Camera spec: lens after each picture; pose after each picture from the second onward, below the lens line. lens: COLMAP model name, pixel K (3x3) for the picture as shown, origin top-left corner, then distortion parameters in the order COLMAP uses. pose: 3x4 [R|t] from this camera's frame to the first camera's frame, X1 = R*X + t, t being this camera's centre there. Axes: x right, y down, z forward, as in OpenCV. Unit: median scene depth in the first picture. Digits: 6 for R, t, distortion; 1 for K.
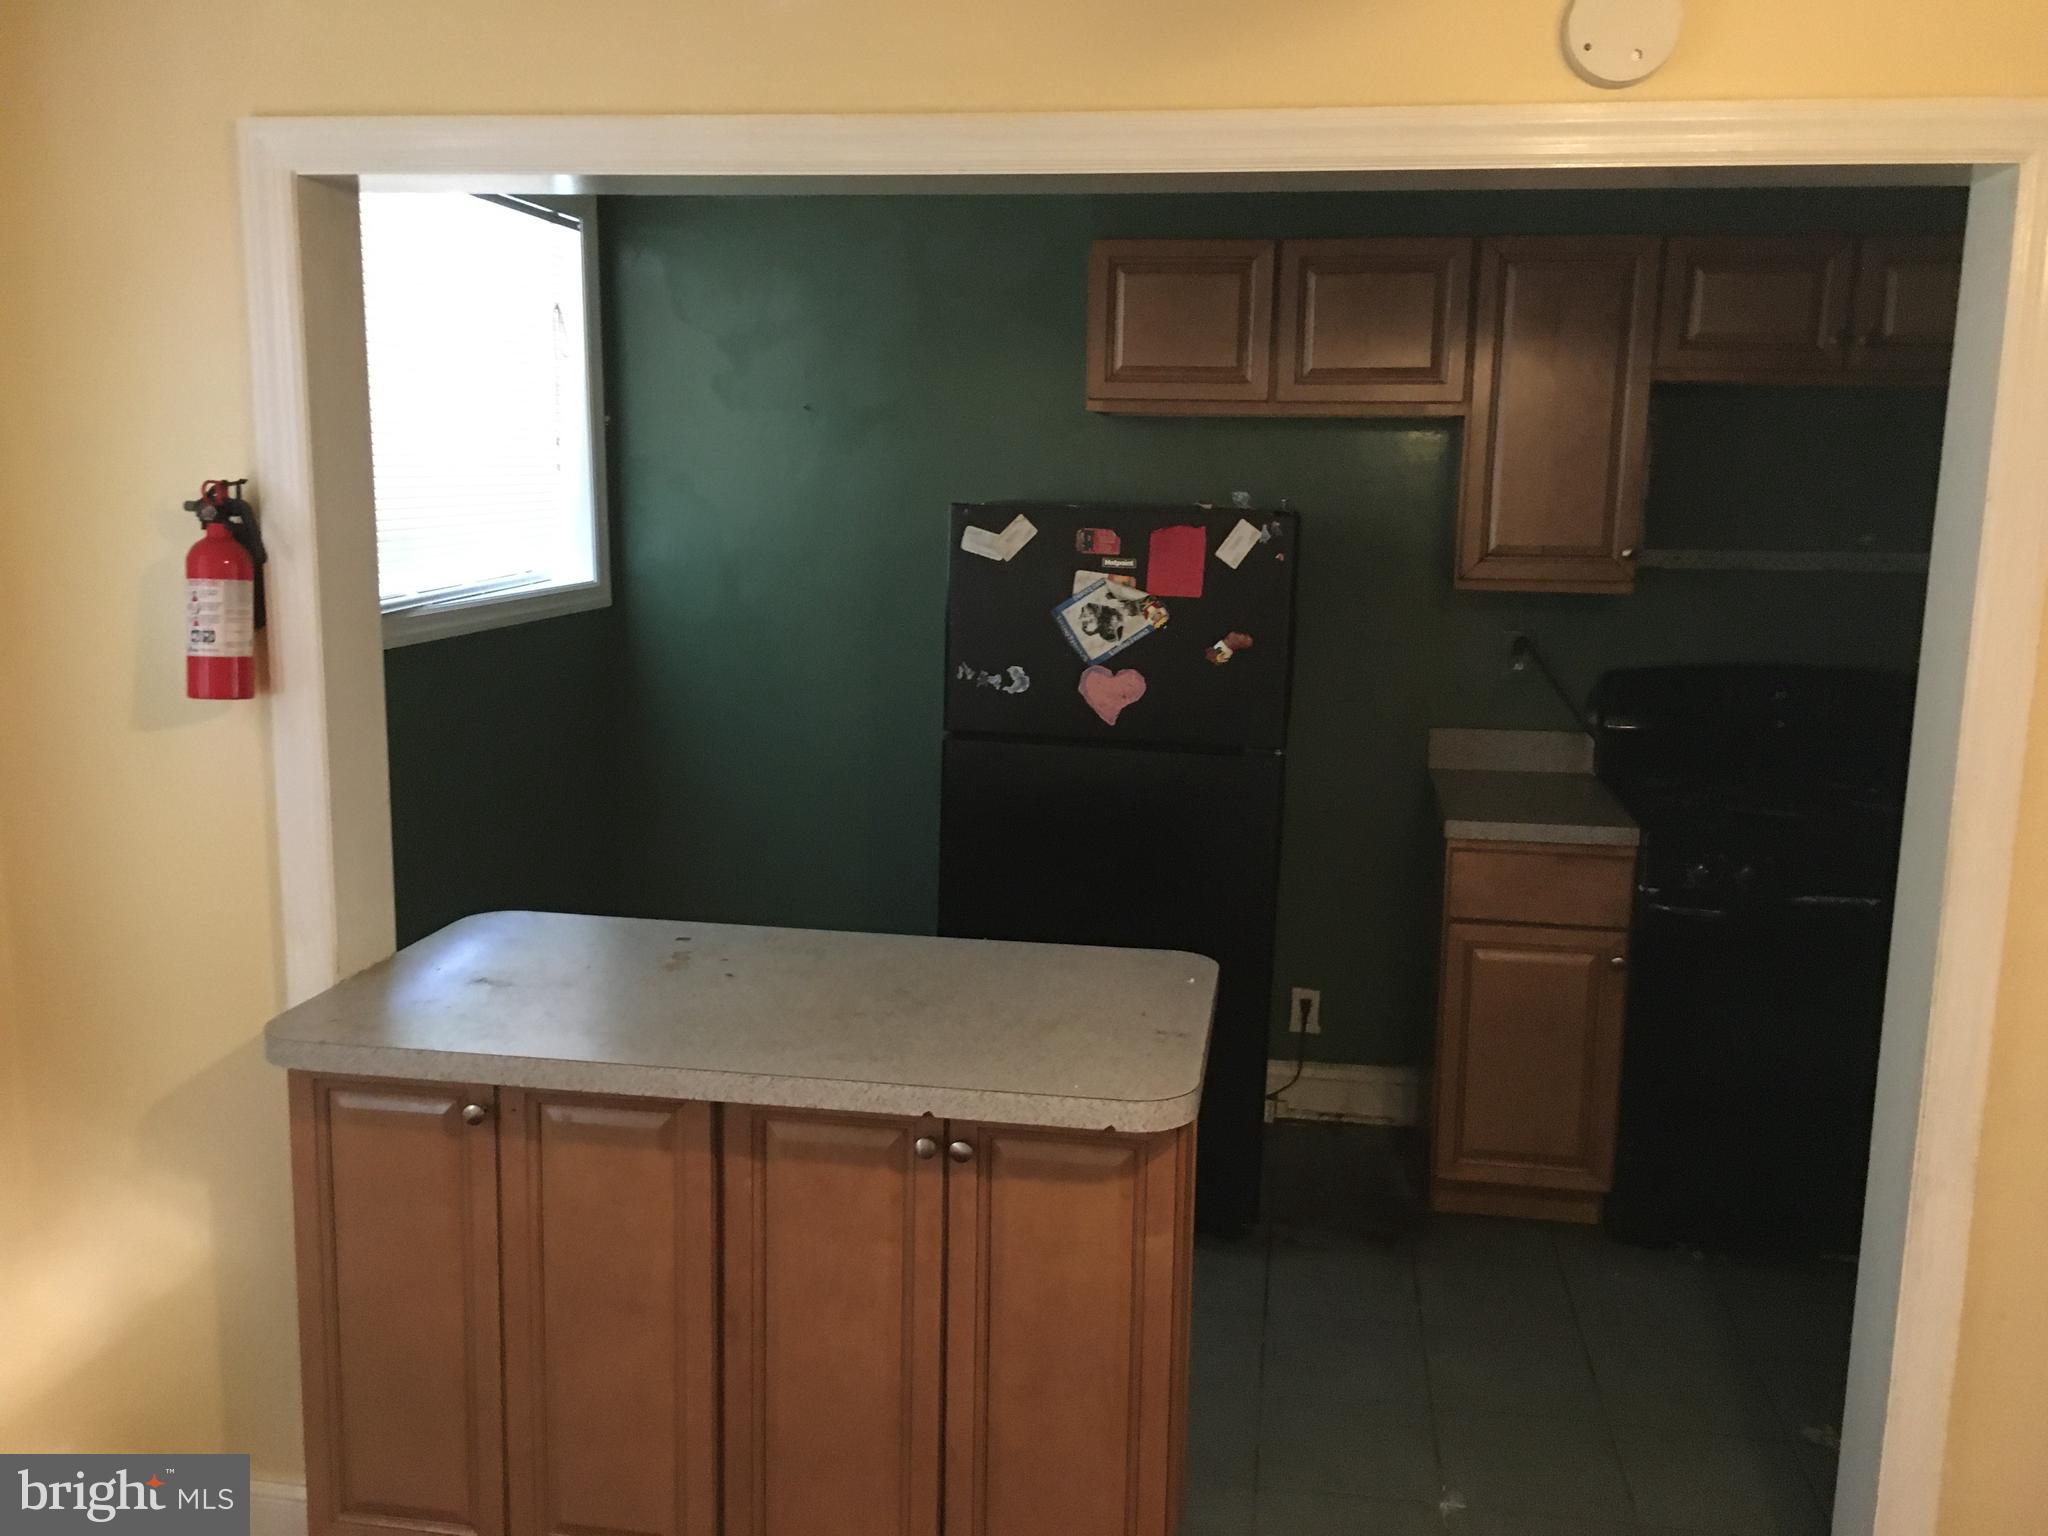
lens RADIAL K [[1723.5, 0, 1025.9], [0, 1723.5, 767.0], [0, 0, 1]] dist [0.013096, -0.001615]
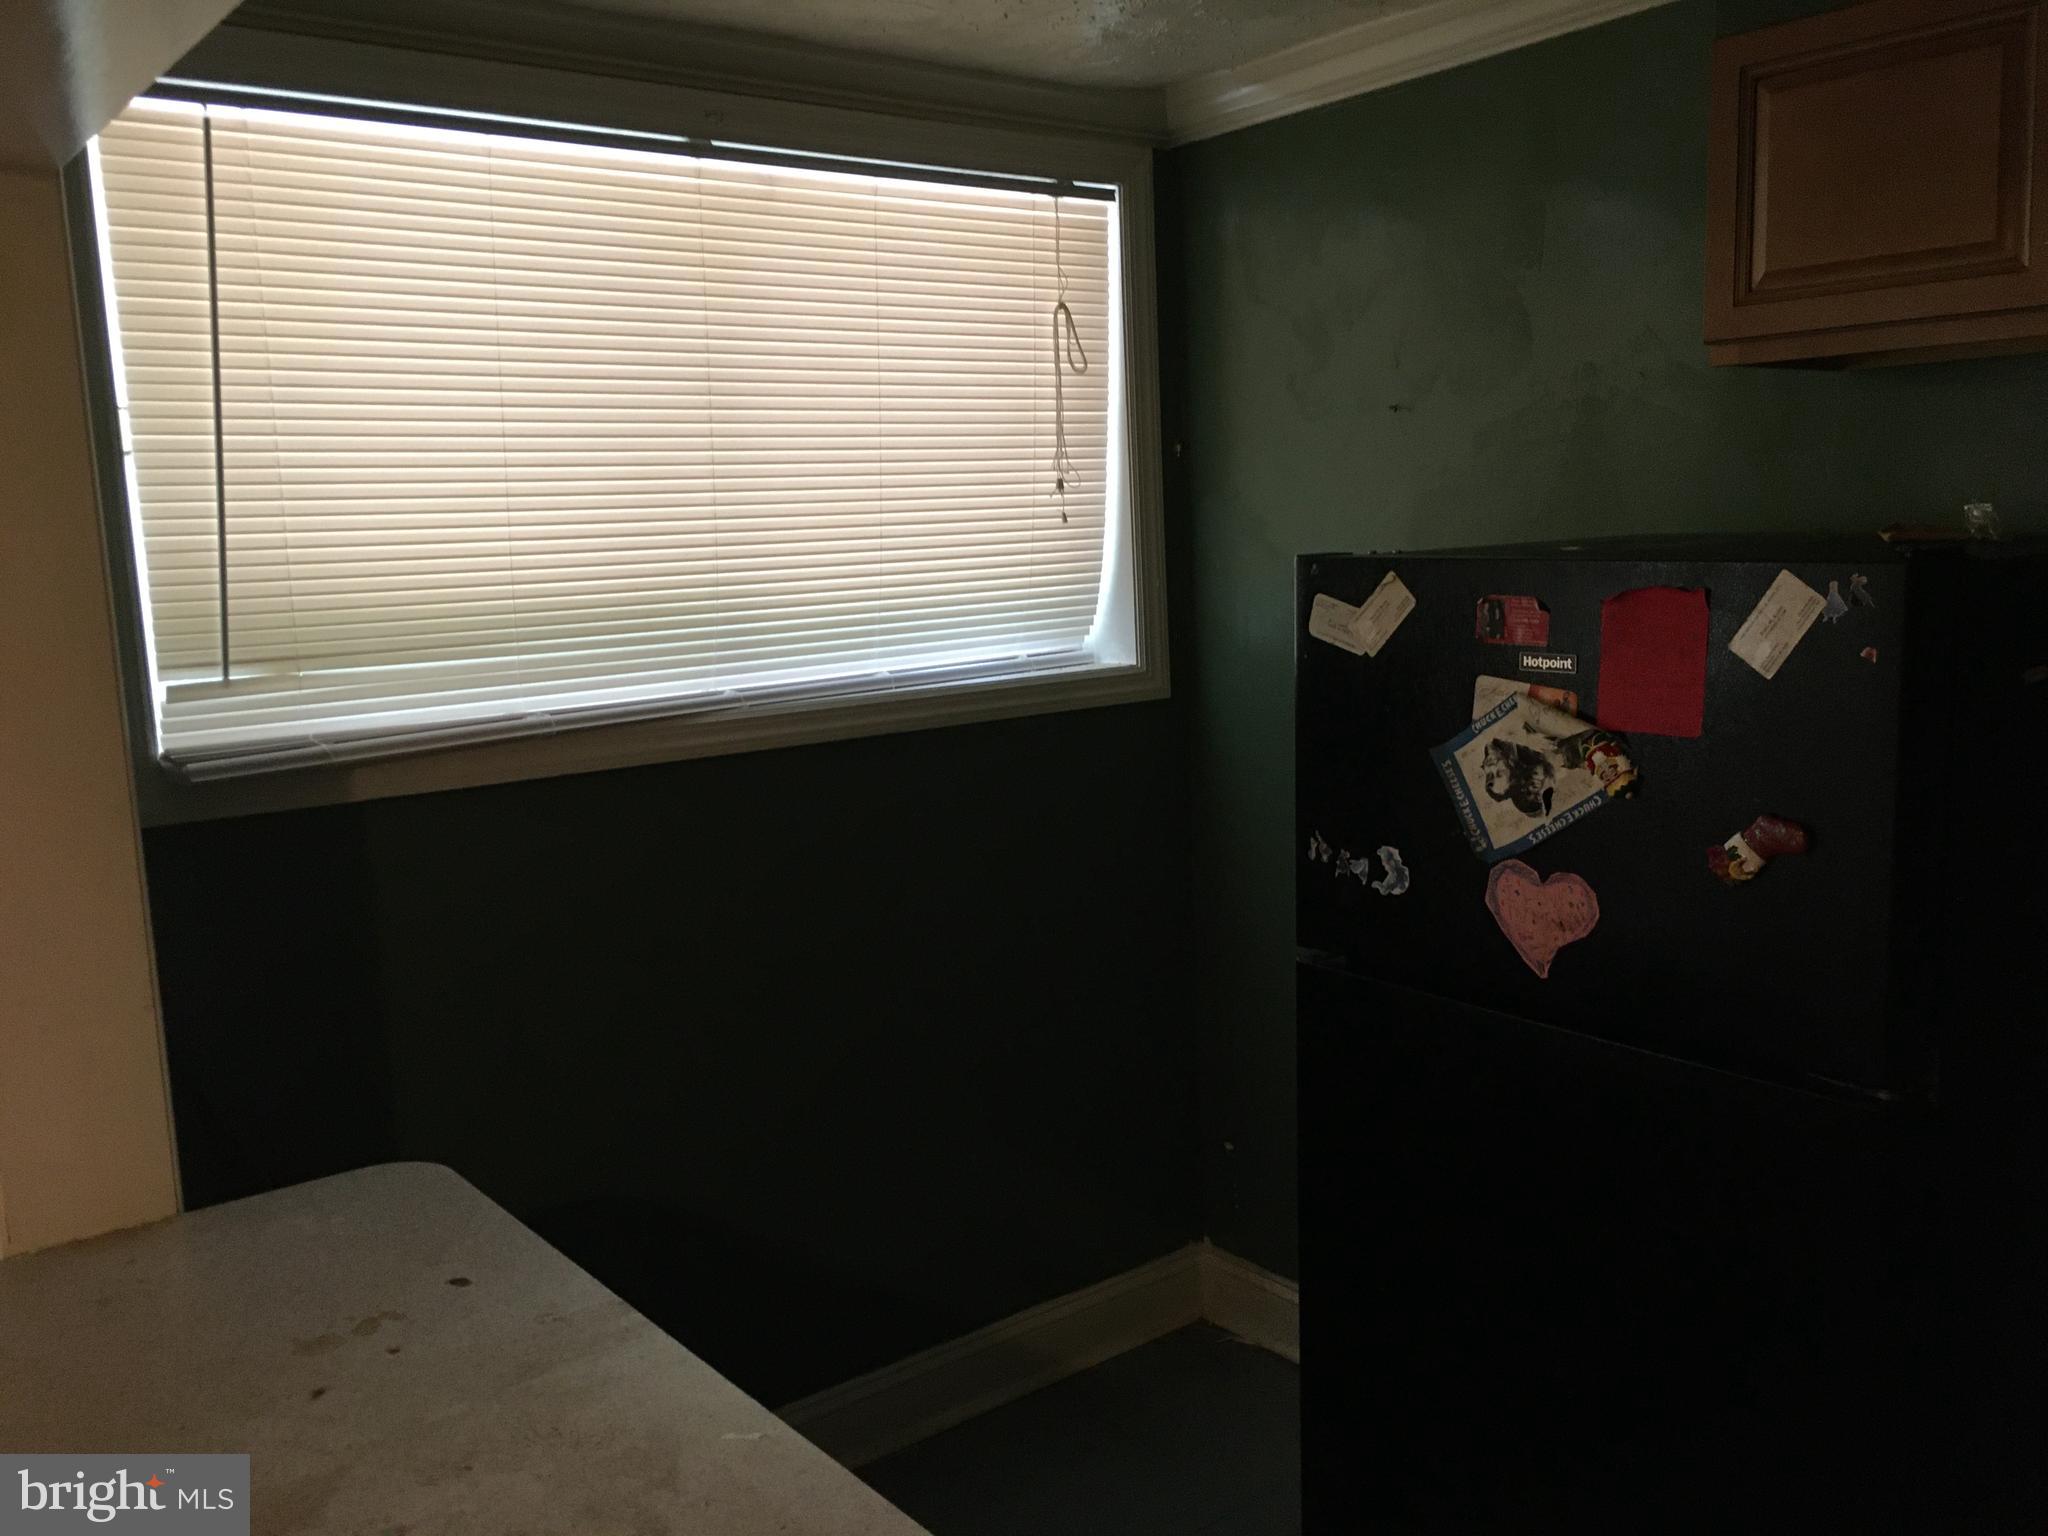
lens RADIAL K [[1723.5, 0, 1020.3], [0, 1723.5, 772.4], [0, 0, 1]] dist [0.013096, -0.001615]
pose [[0.722586, 0.053798, -0.689185, 0.290773], [-0.065619, 0.997803, 0.009089, -0.080421], [0.688160, 0.038656, 0.724529, 0.526585]]
